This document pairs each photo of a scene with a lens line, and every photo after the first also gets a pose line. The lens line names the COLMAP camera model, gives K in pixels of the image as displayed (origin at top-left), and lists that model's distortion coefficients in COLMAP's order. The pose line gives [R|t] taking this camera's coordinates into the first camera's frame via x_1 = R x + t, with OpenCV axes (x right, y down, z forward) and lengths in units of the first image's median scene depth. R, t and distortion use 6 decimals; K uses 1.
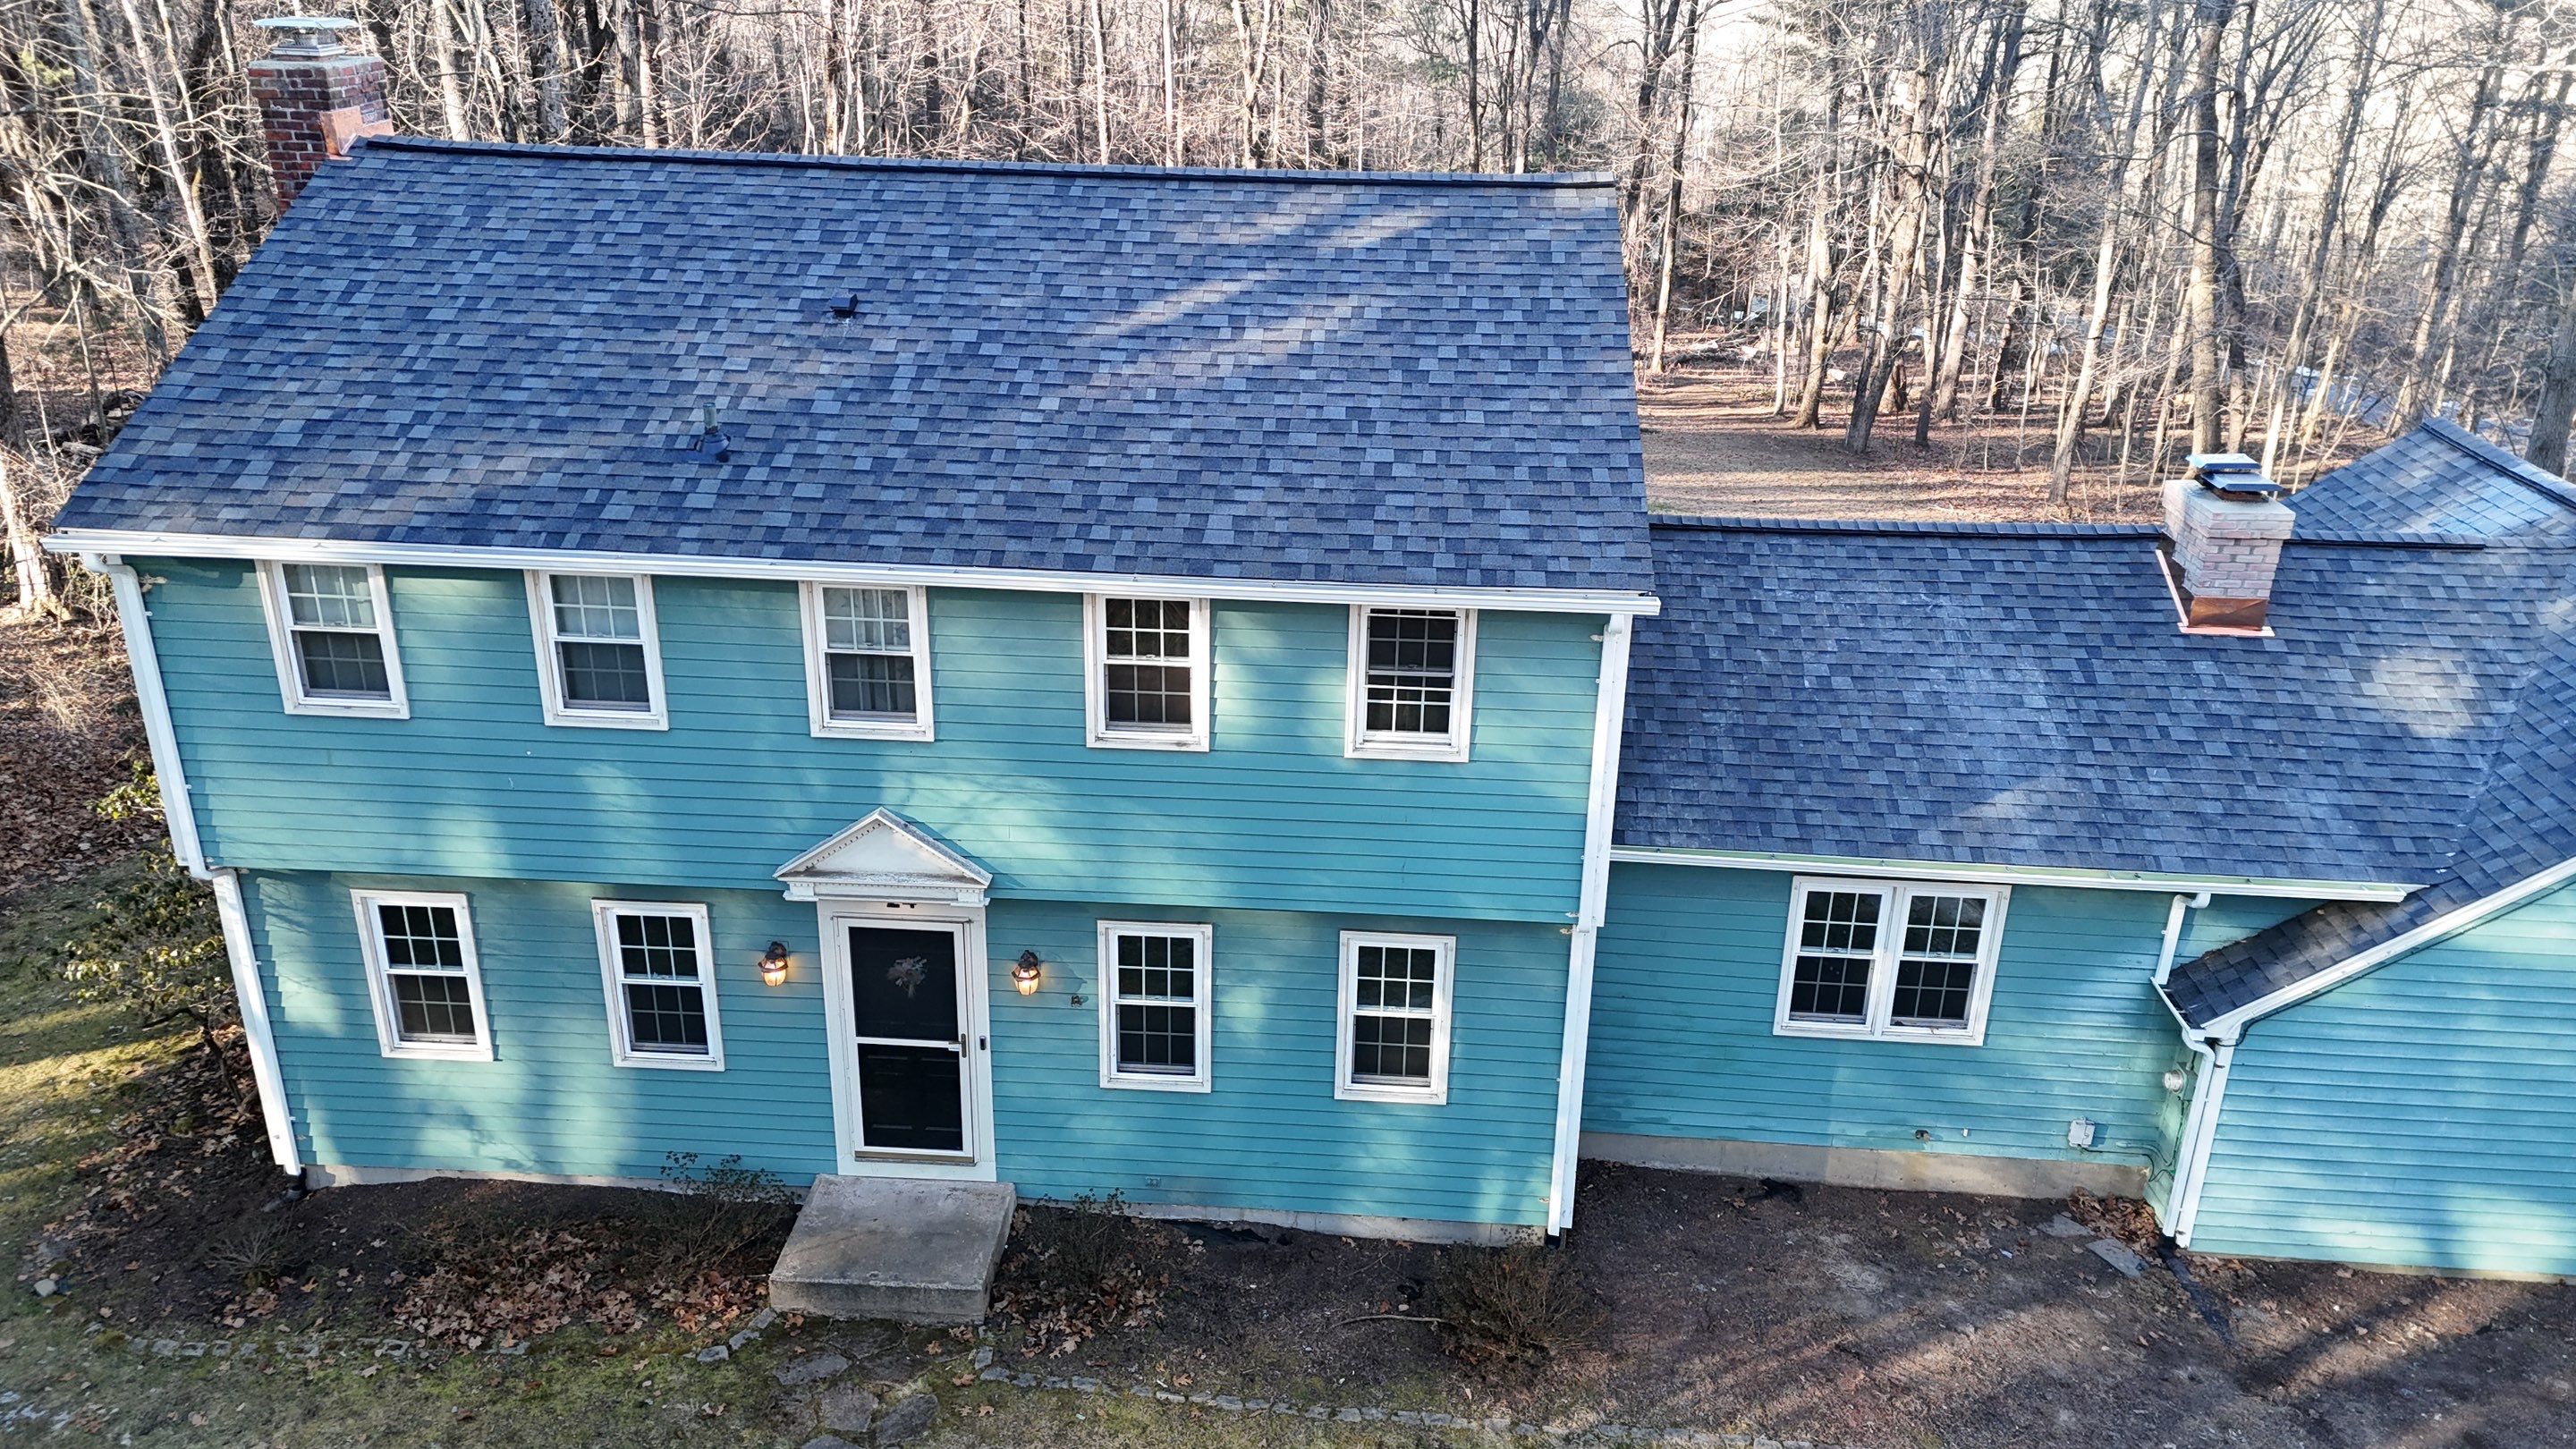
lens RADIAL K [[1874.9, 0, 1288.0], [0, 1874.9, 724.5], [0, 0, 1]] dist [0.078835, -0.061333]
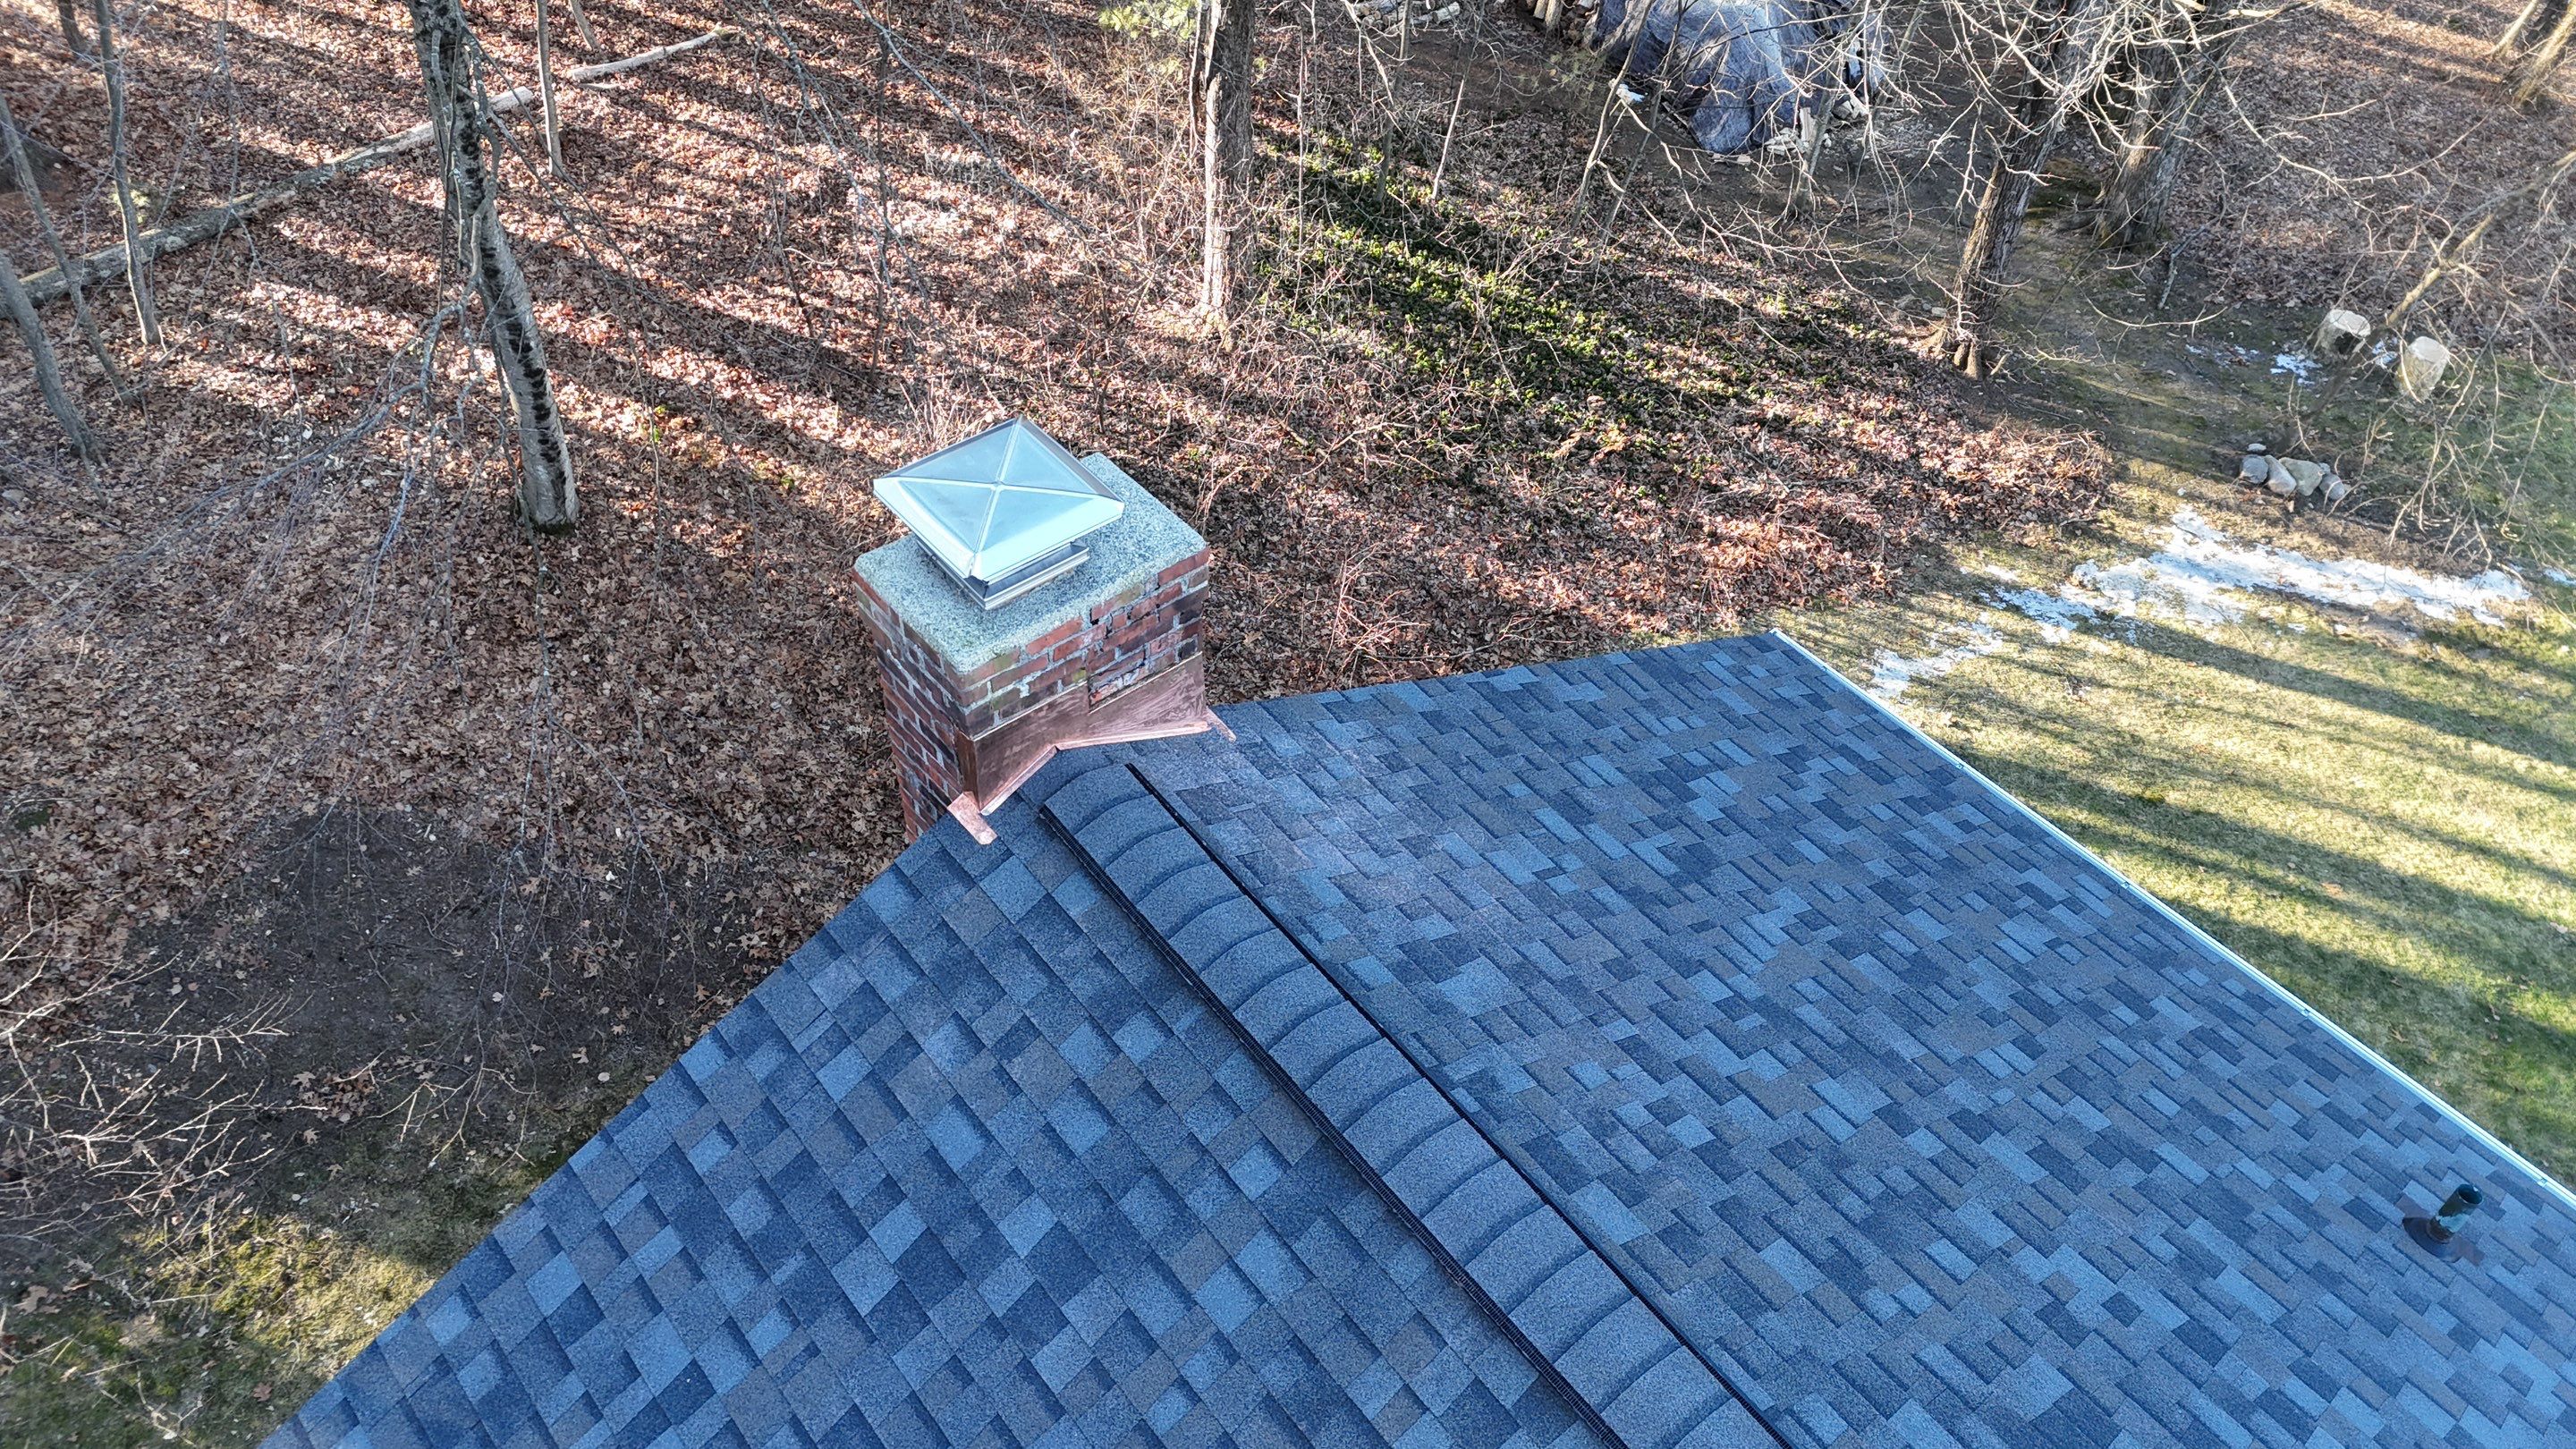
lens RADIAL K [[1868.1, 0, 1285.1], [0, 1868.1, 724.6], [0, 0, 1]] dist [0.092652, -0.094423]
pose [[0.673906, 0.537511, -0.506884, -0.272771], [-0.308377, 0.828097, 0.468143, -0.539504], [0.671382, -0.159173, 0.723816, 0.791122]]
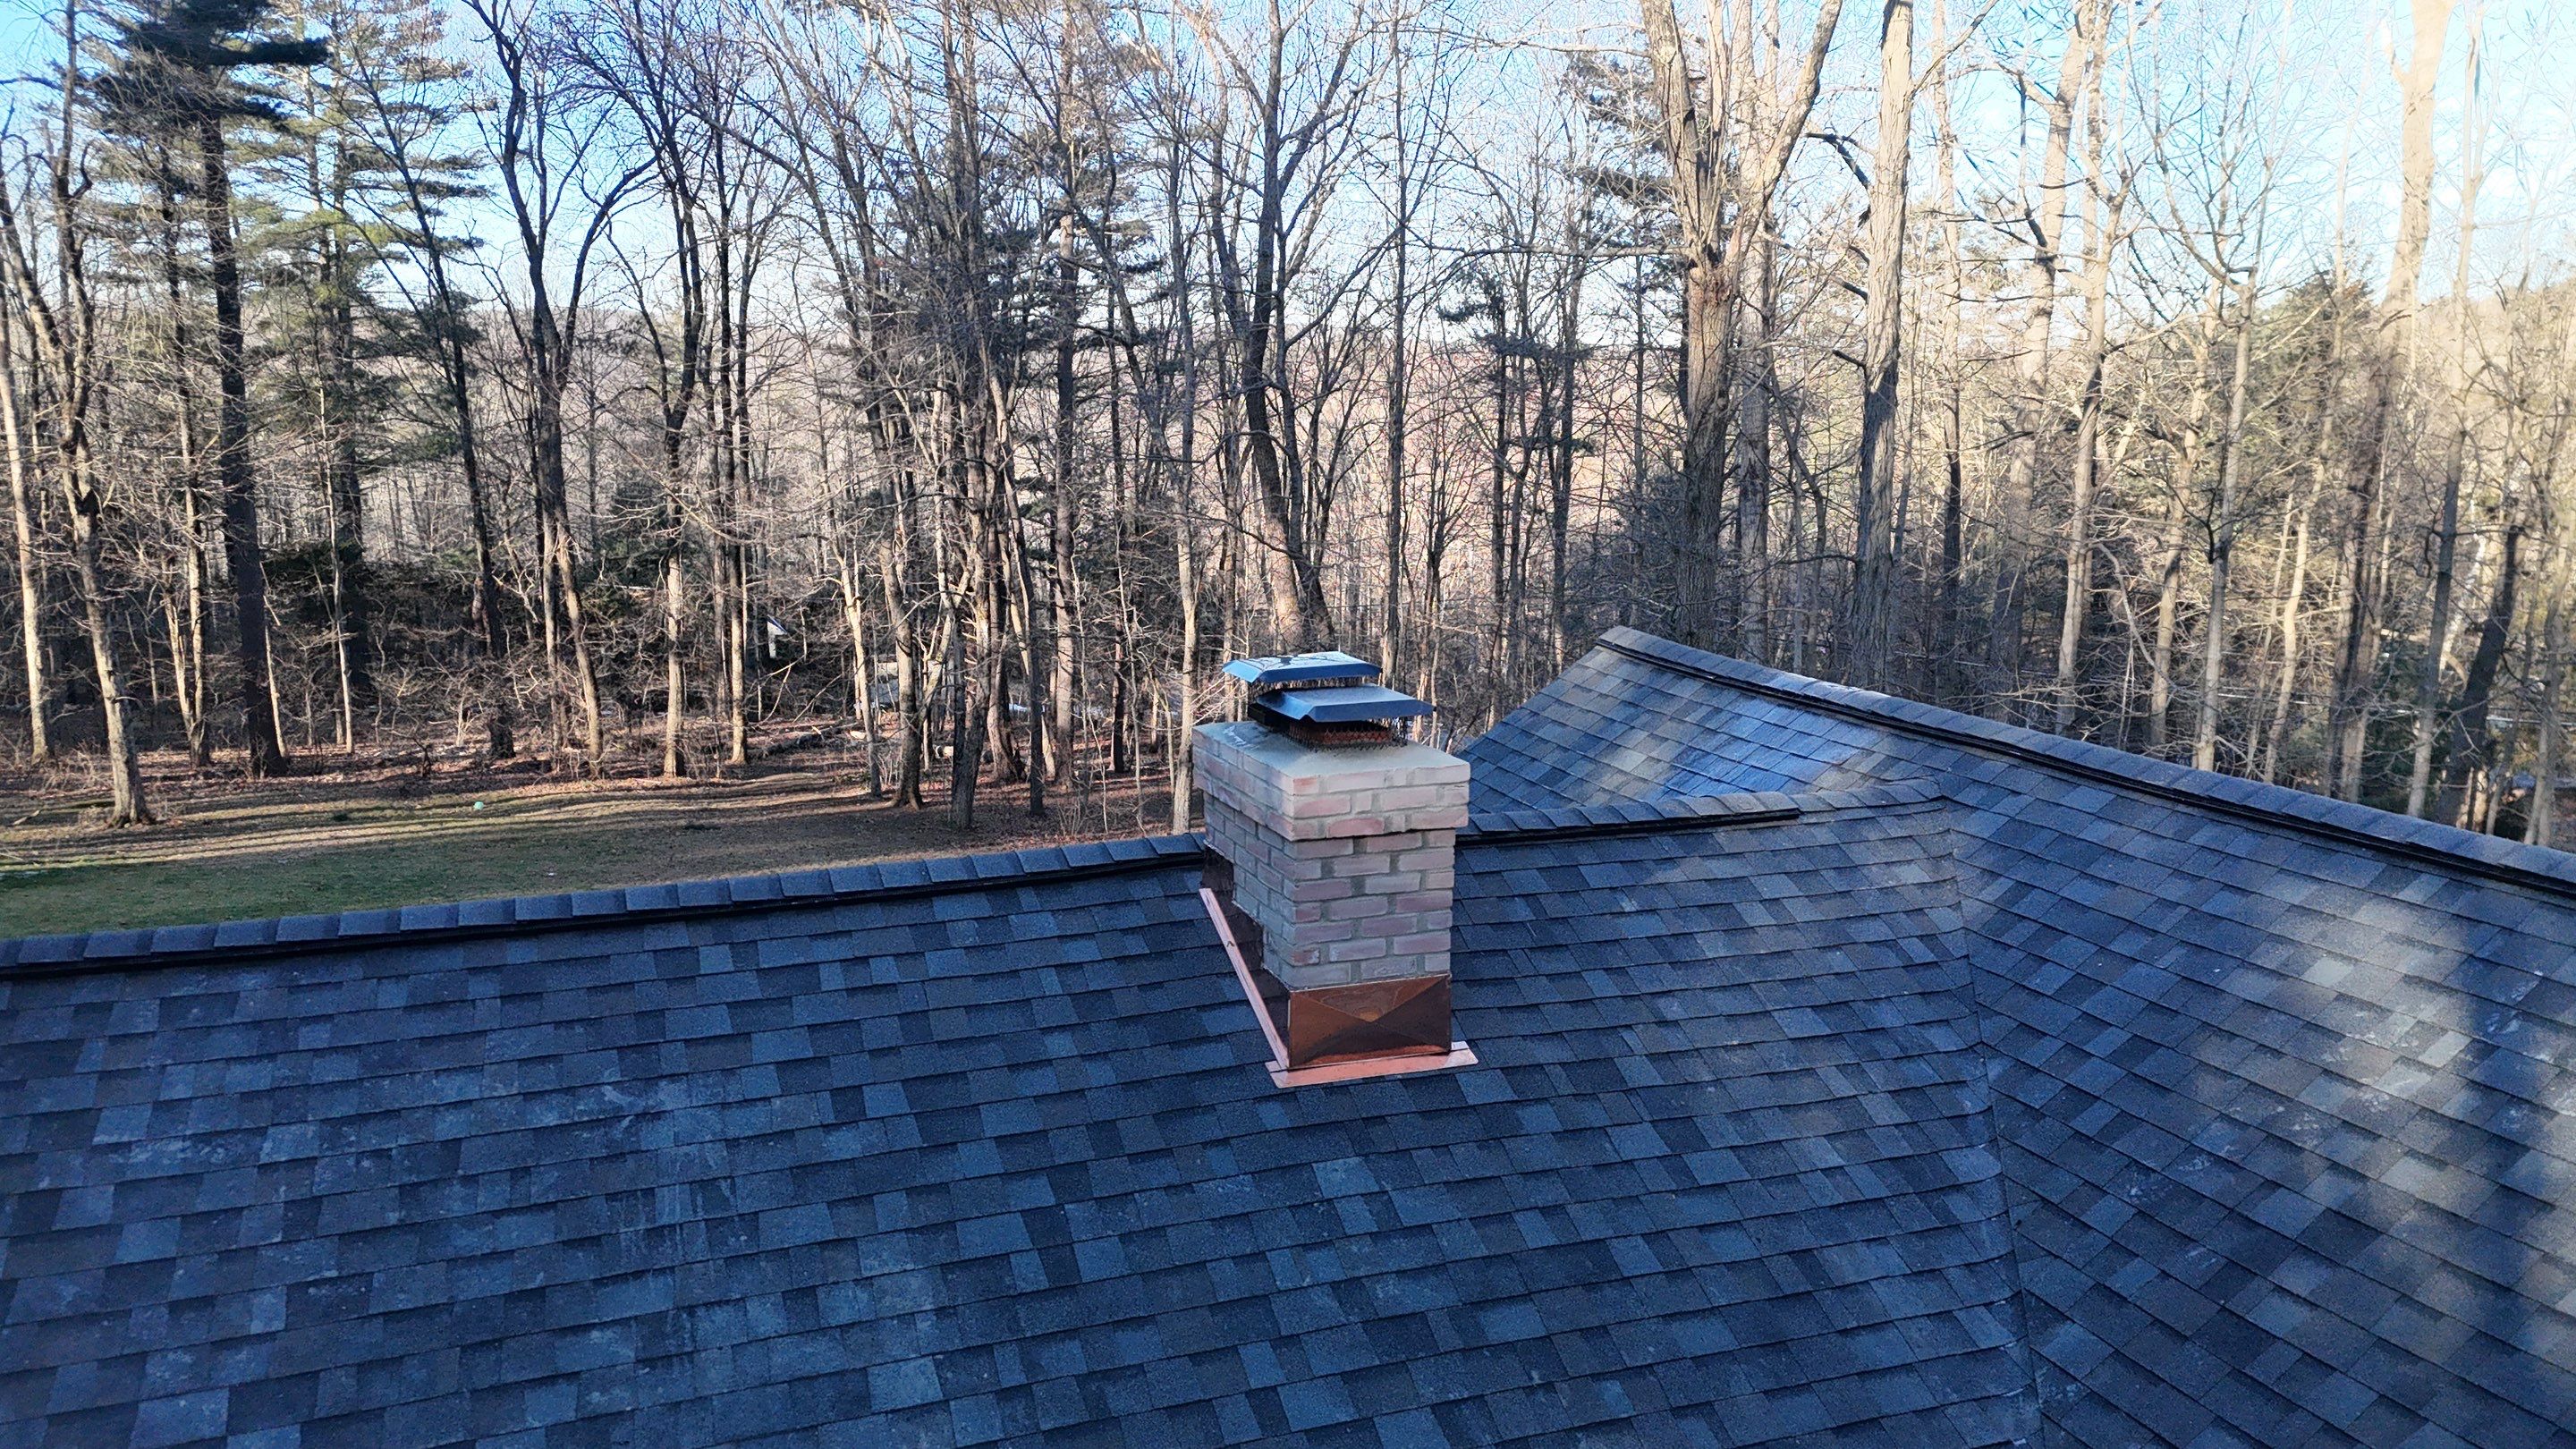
lens RADIAL K [[1868.1, 0, 1285.1], [0, 1868.1, 724.6], [0, 0, 1]] dist [0.092652, -0.094423]
pose [[0.908416, -0.078038, 0.410720, 0.340899], [0.164513, 0.969890, -0.179582, -0.055083], [-0.384339, 0.230704, 0.893901, 0.681352]]
